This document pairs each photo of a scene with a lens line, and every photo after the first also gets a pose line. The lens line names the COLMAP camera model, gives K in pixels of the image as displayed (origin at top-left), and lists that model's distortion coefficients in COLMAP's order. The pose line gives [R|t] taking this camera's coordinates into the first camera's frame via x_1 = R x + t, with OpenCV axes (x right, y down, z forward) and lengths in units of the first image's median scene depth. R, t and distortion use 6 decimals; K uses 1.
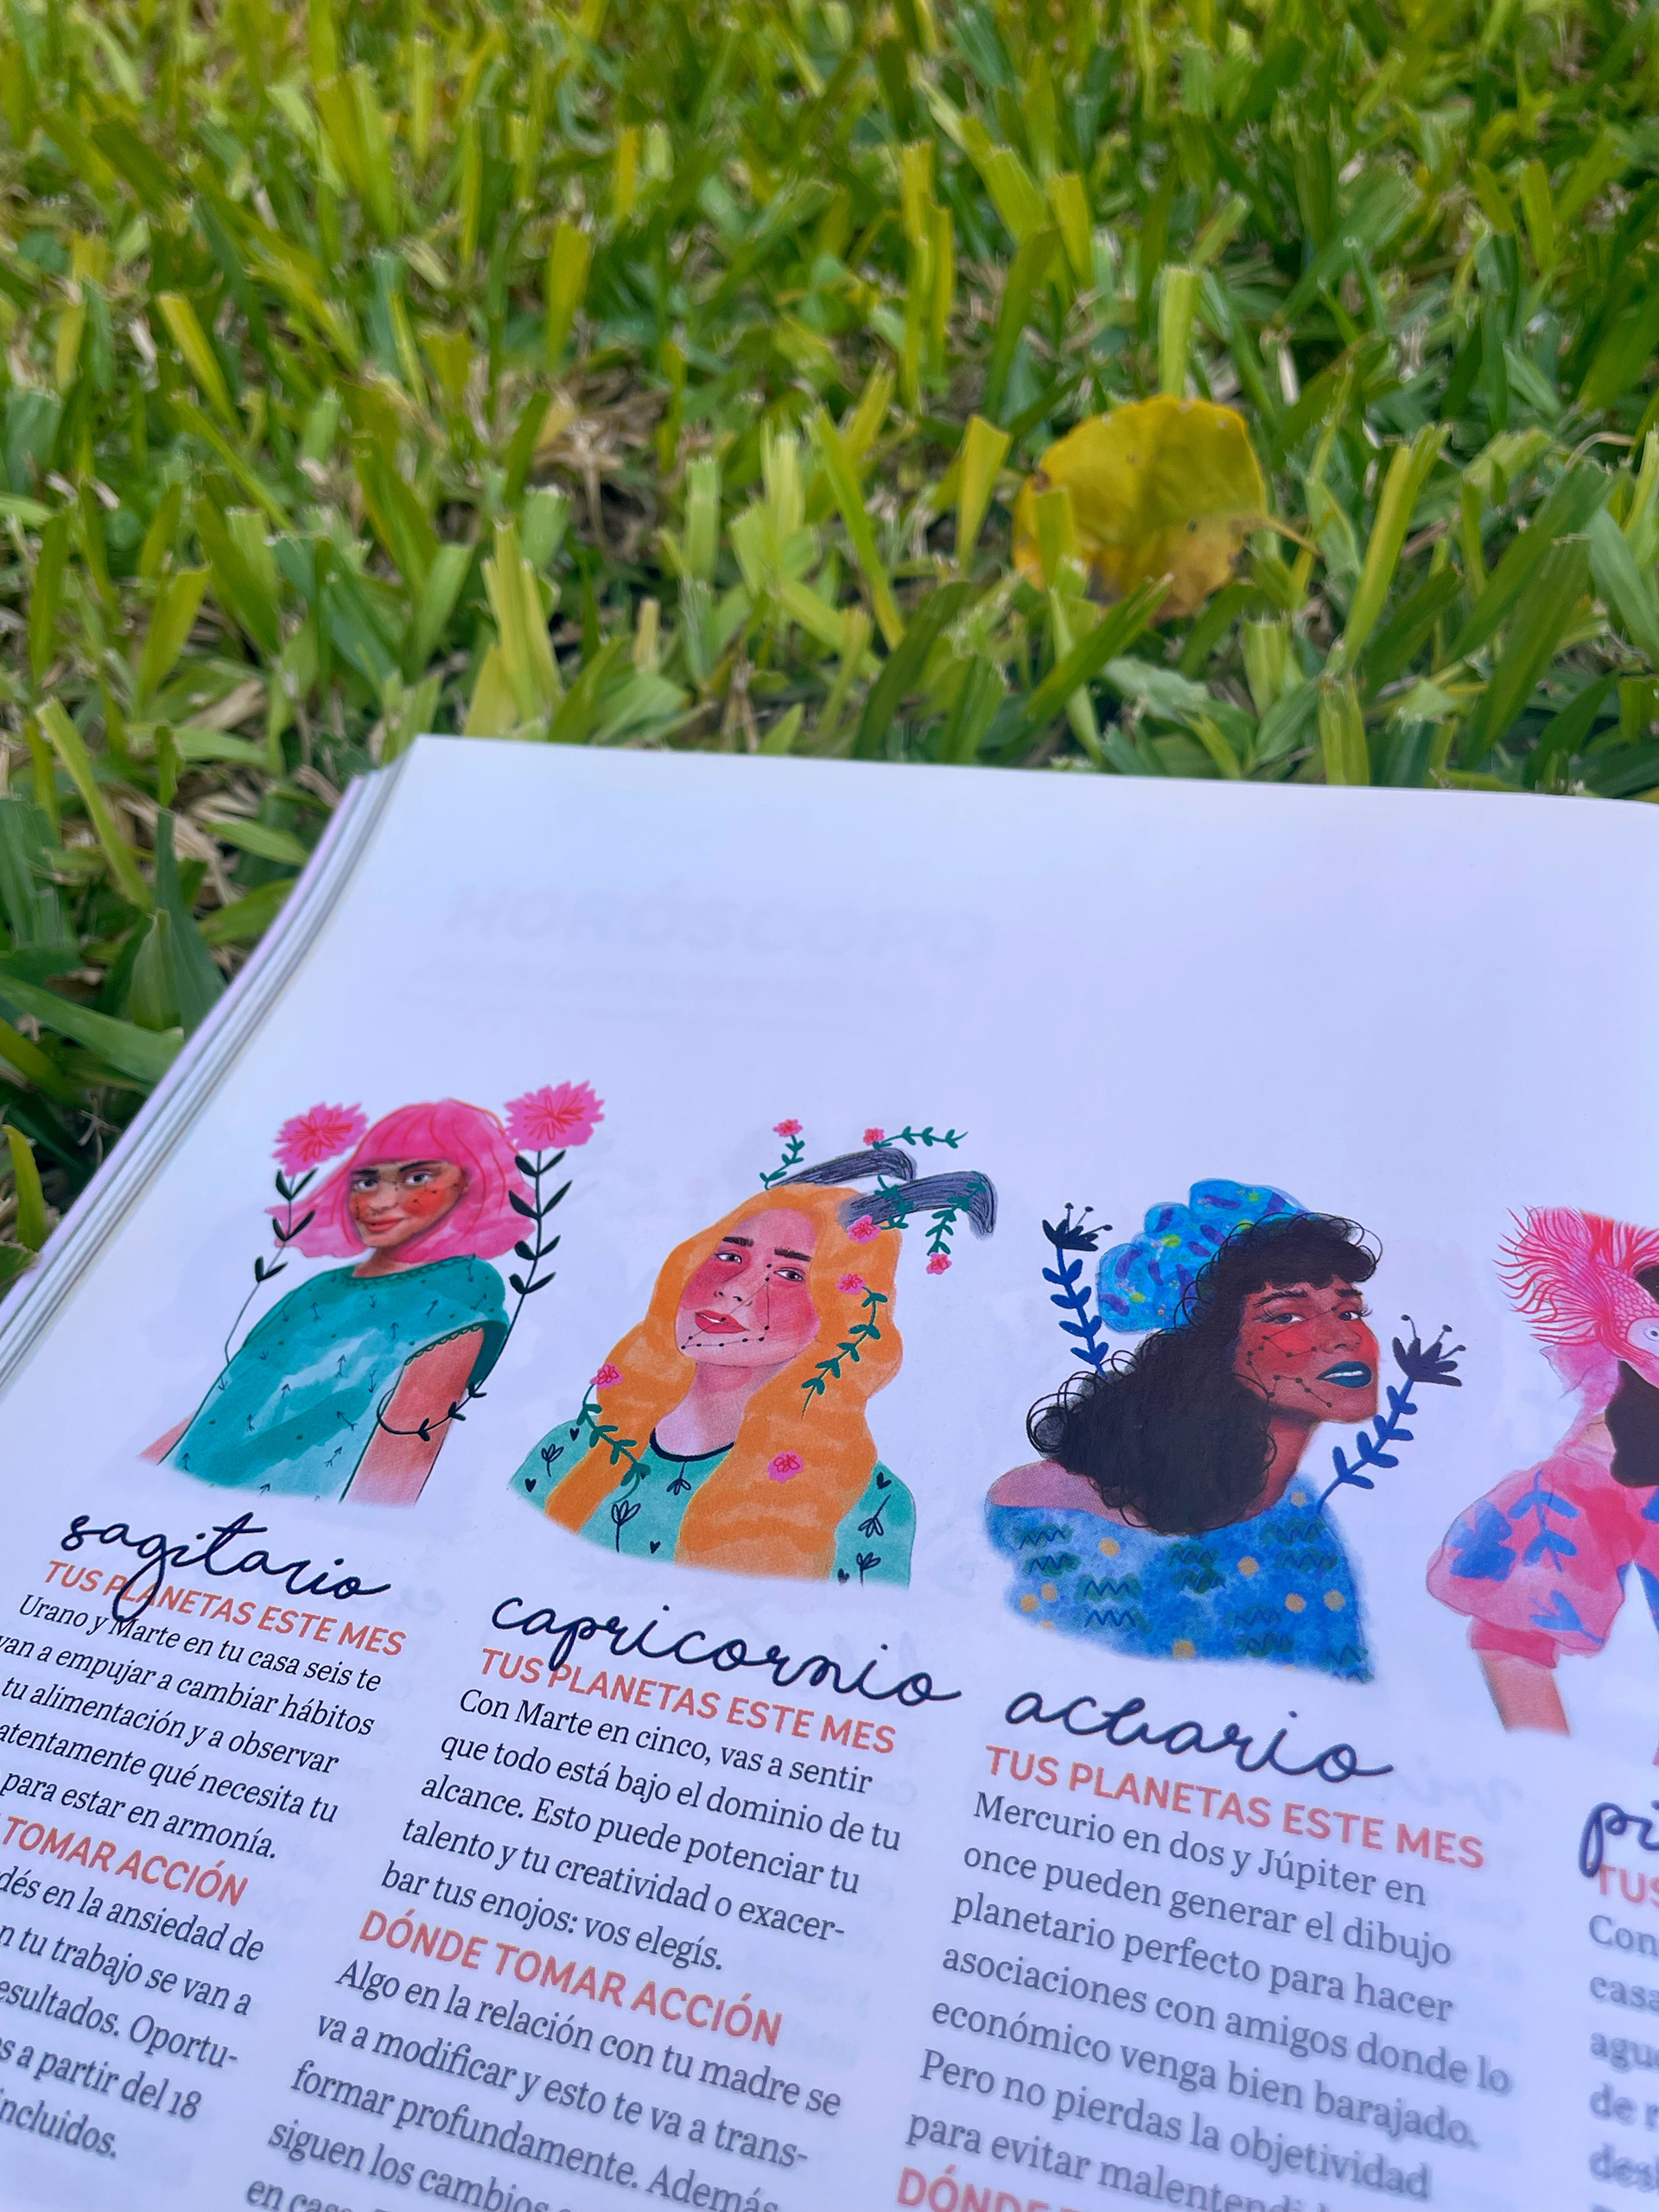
lens RADIAL K [[1737.0, 0, 808.3], [0, 1737.0, 1099.6], [0, 0, 1]] dist [0.070429, -0.124830]
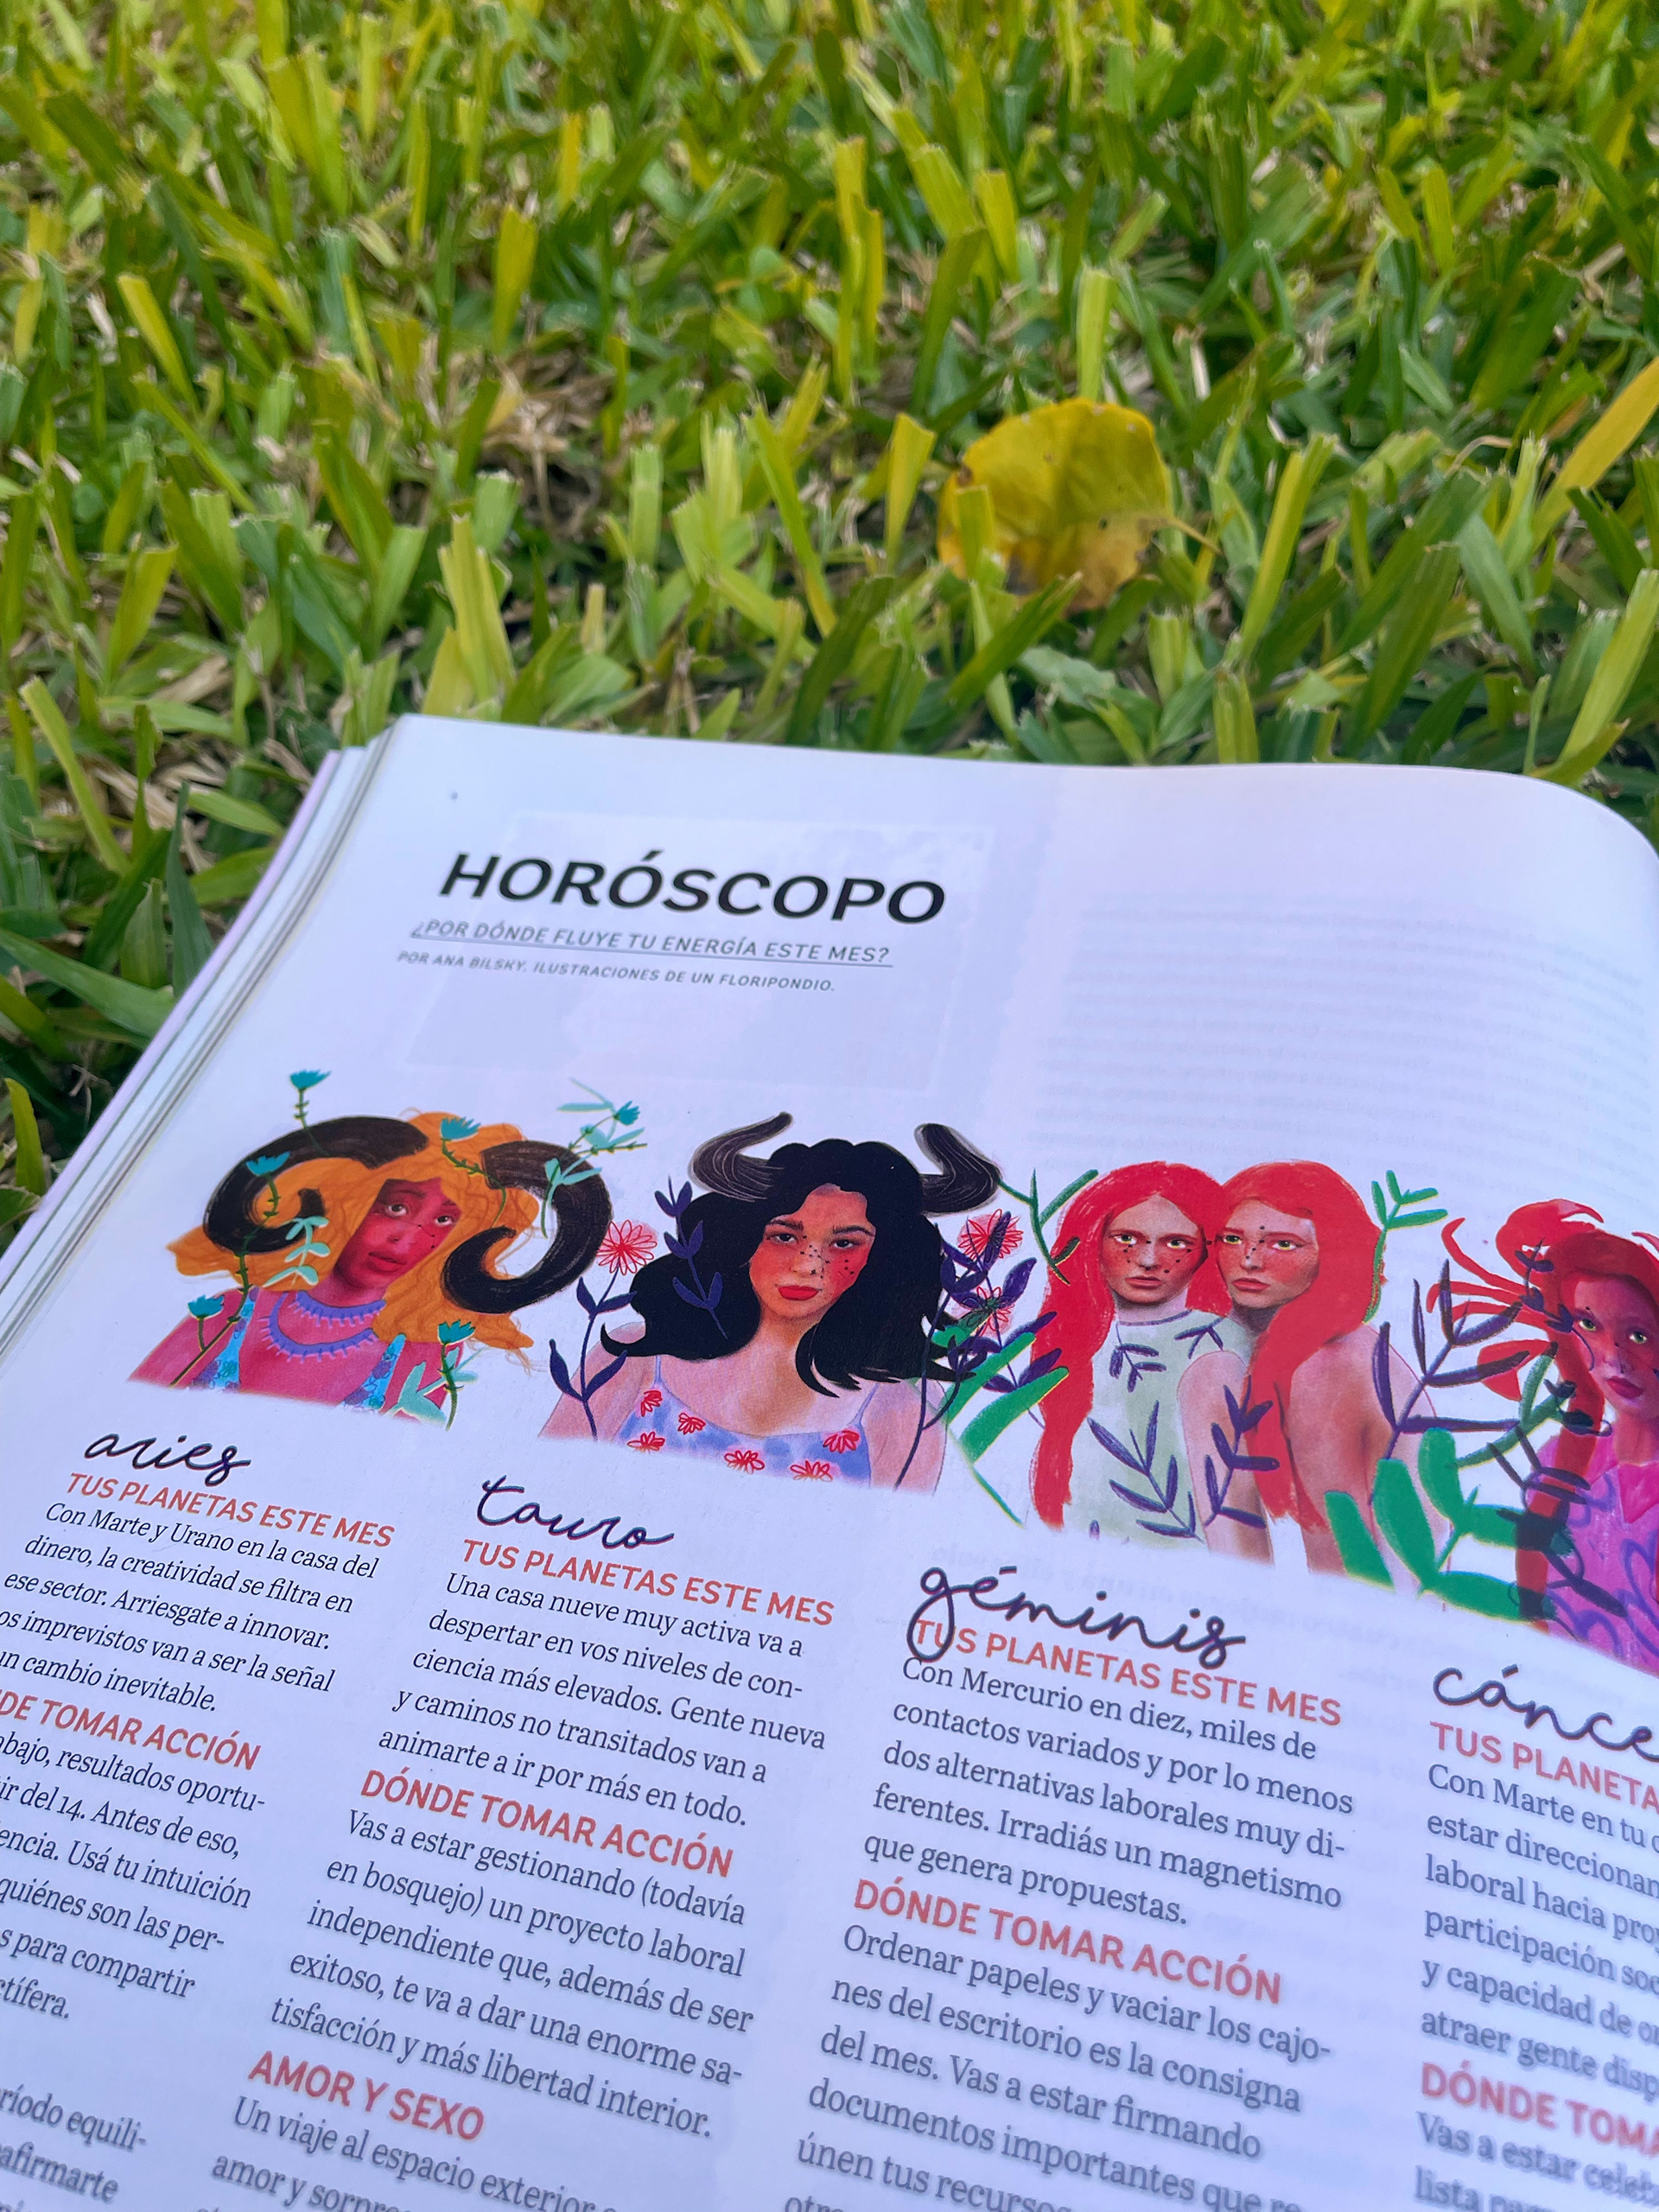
lens RADIAL K [[1737.0, 0, 816.1], [0, 1737.0, 1107.8], [0, 0, 1]] dist [0.070429, -0.124830]
pose [[0.999189, 0.001894, 0.040212, 0.000426], [-0.003245, 0.999431, 0.033566, -0.004073], [-0.040125, -0.033670, 0.998627, -0.075862]]
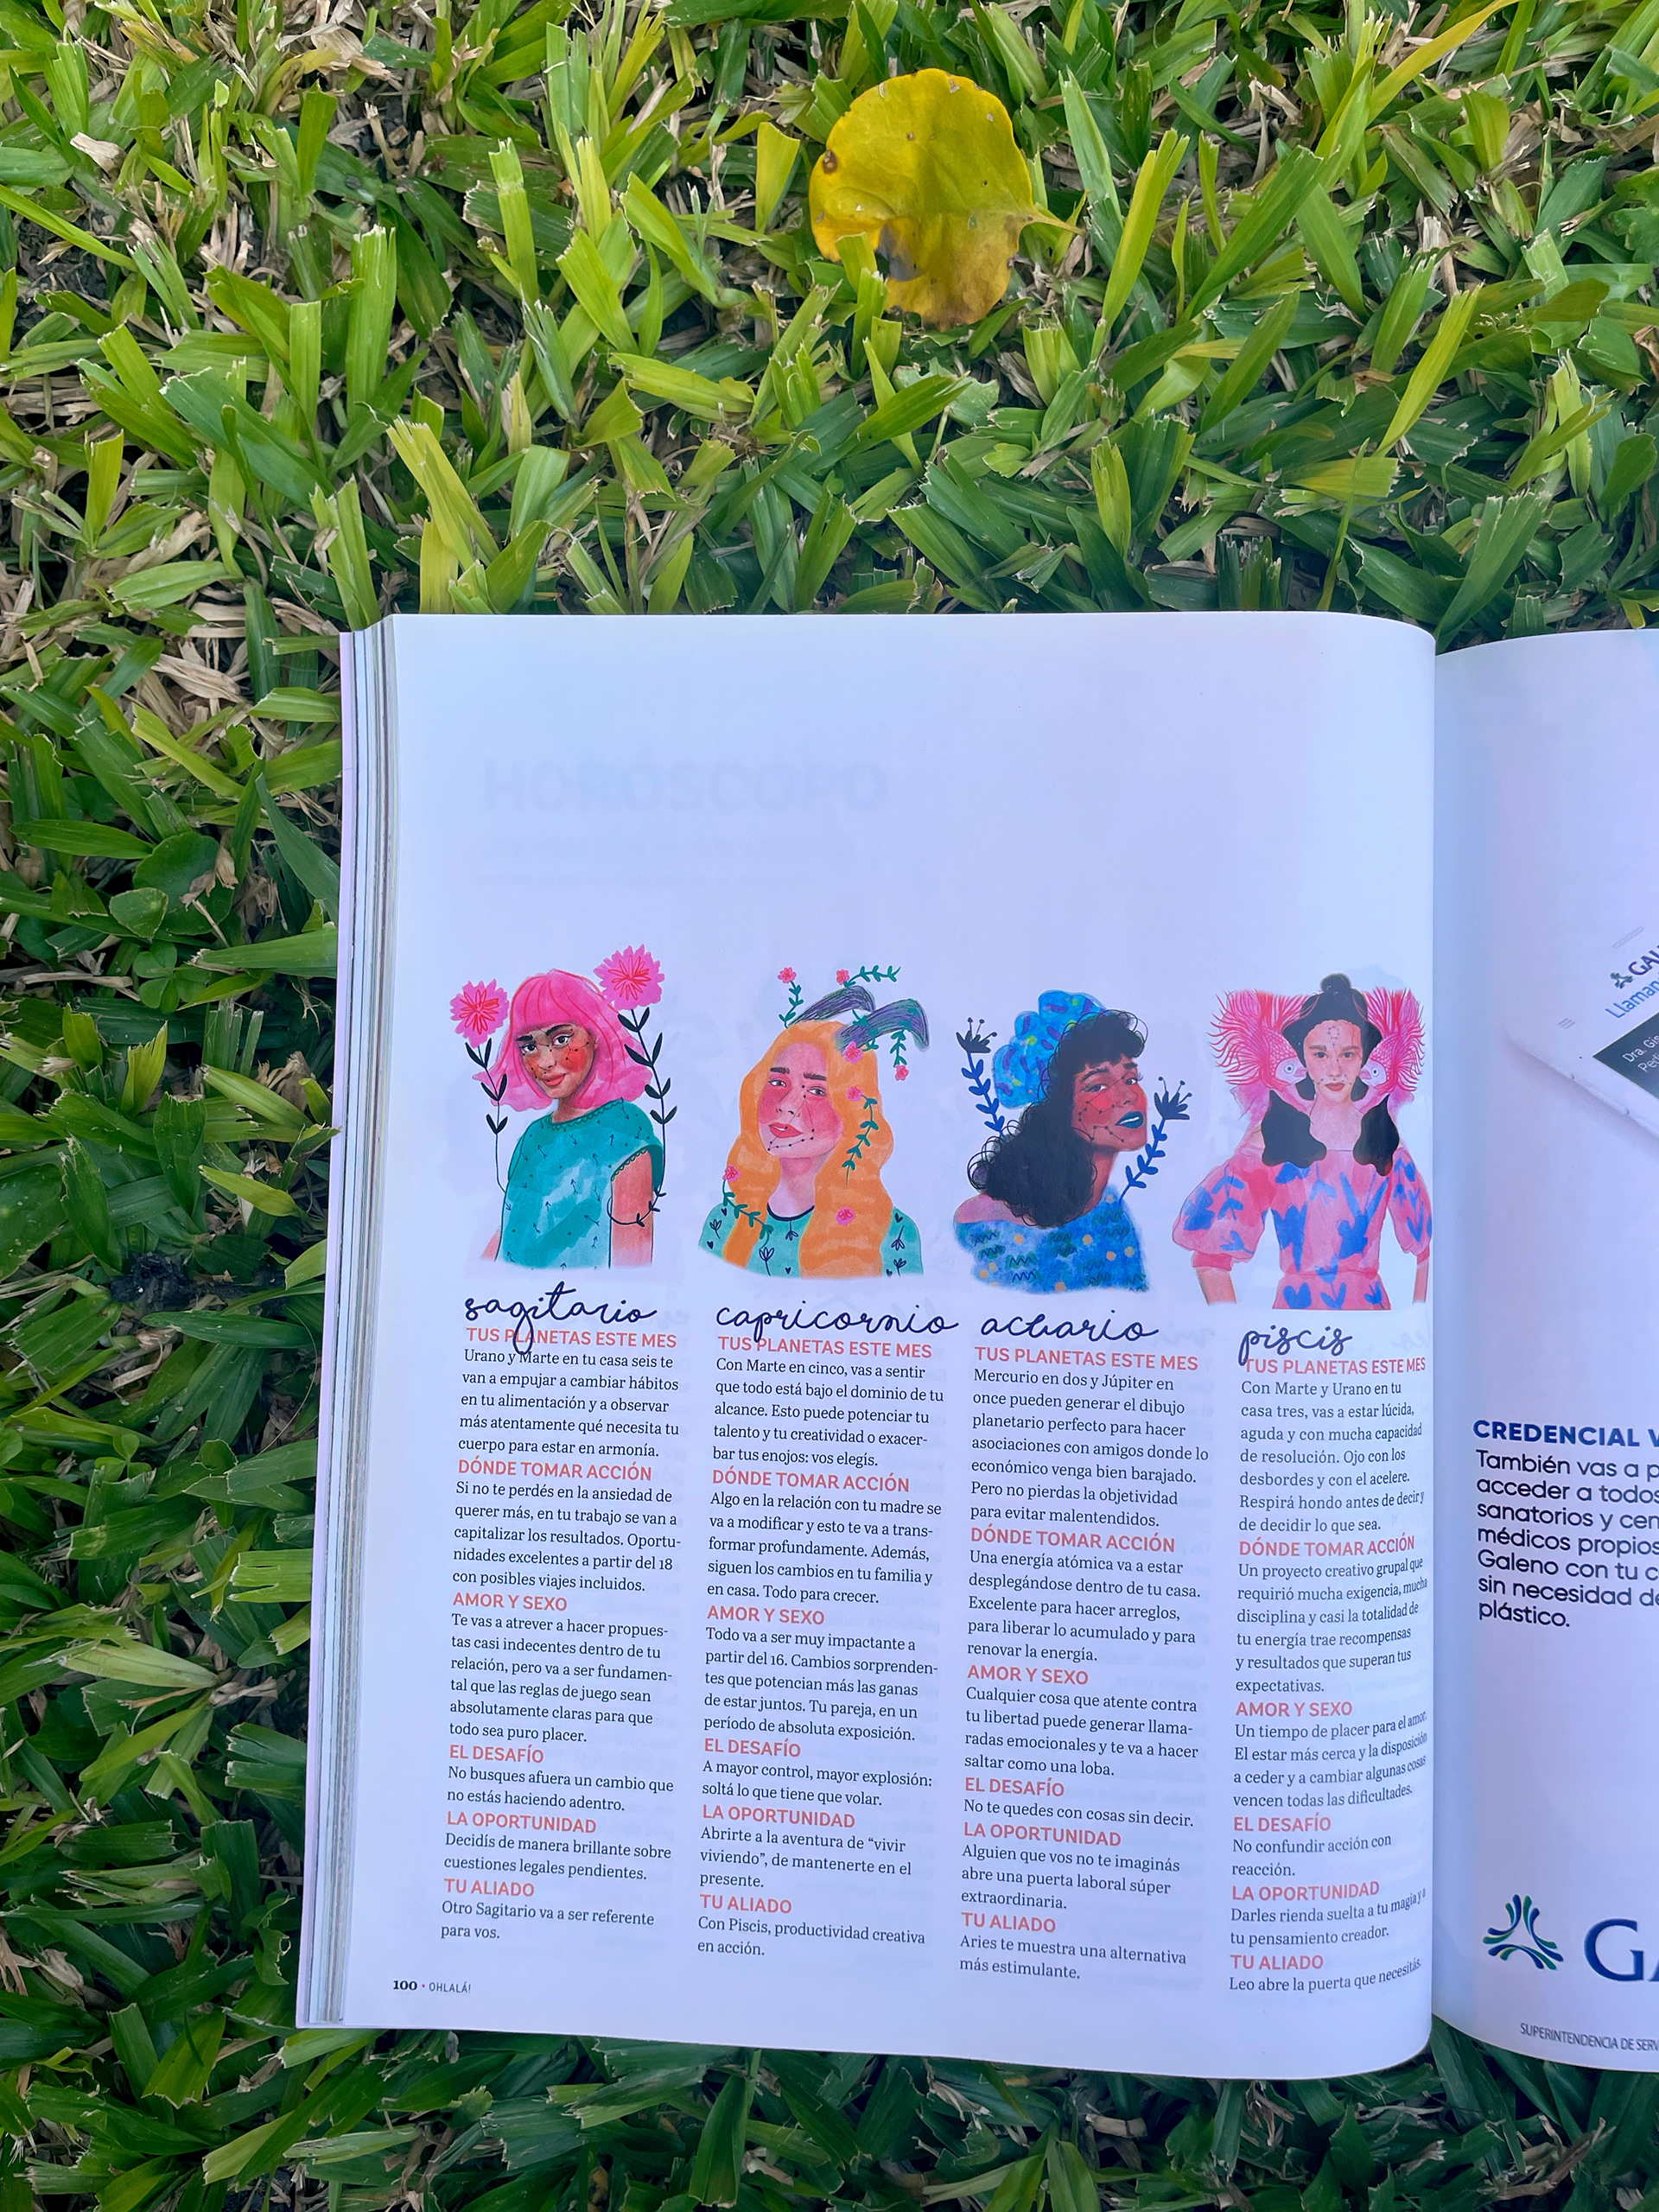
lens RADIAL K [[1737.0, 0, 822.2], [0, 1737.0, 1131.4], [0, 0, 1]] dist [0.070429, -0.124830]
pose [[0.972702, -0.227461, 0.045956, -0.058768], [0.143041, 0.743642, 0.653097, -0.621660], [-0.182729, -0.628696, 0.755878, -0.203606]]
